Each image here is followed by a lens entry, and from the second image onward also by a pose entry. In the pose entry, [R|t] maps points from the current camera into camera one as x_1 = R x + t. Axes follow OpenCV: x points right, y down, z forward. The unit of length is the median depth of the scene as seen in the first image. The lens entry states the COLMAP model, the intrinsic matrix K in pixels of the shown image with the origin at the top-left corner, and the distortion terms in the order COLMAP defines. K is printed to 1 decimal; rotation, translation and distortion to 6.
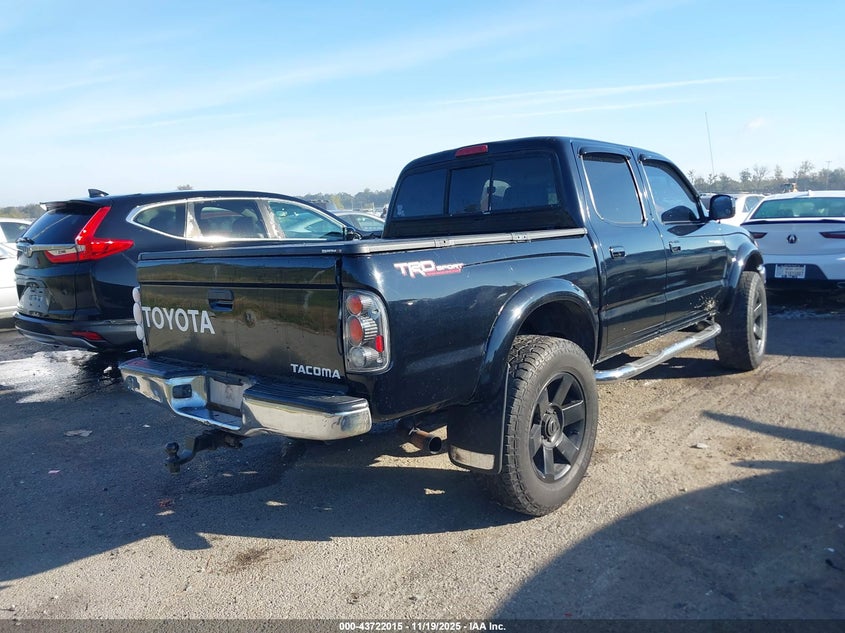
lens RADIAL K [[655.5, 0, 428.0], [0, 655.5, 316.1], [0, 0, 1]] dist [-0.001086, -0.001473]
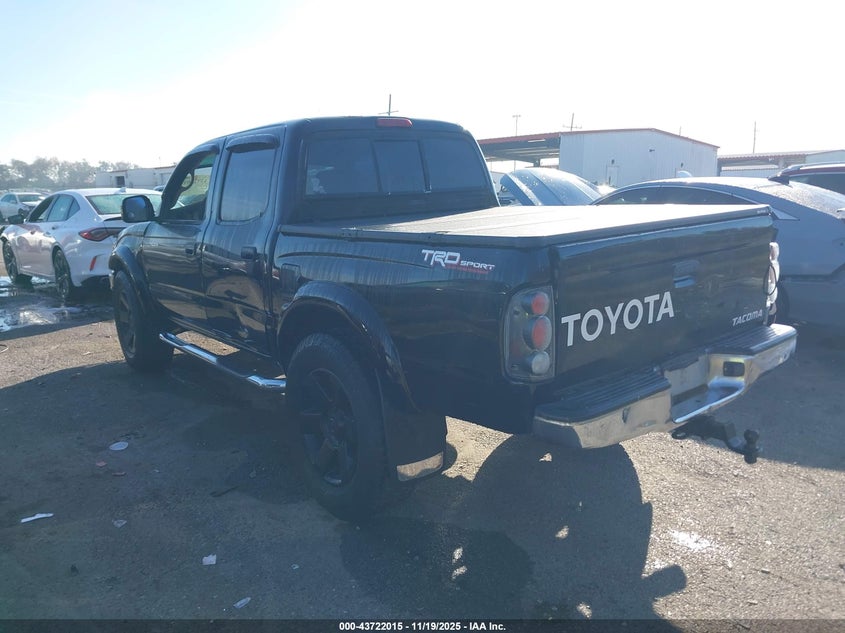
lens RADIAL K [[655.5, 0, 428.0], [0, 655.5, 316.1], [0, 0, 1]] dist [-0.001086, -0.001473]
pose [[0.194667, -0.143465, 0.970321, -1.148911], [0.166010, 0.979793, 0.111561, -0.115503], [-0.966719, 0.139365, 0.214550, 1.054869]]
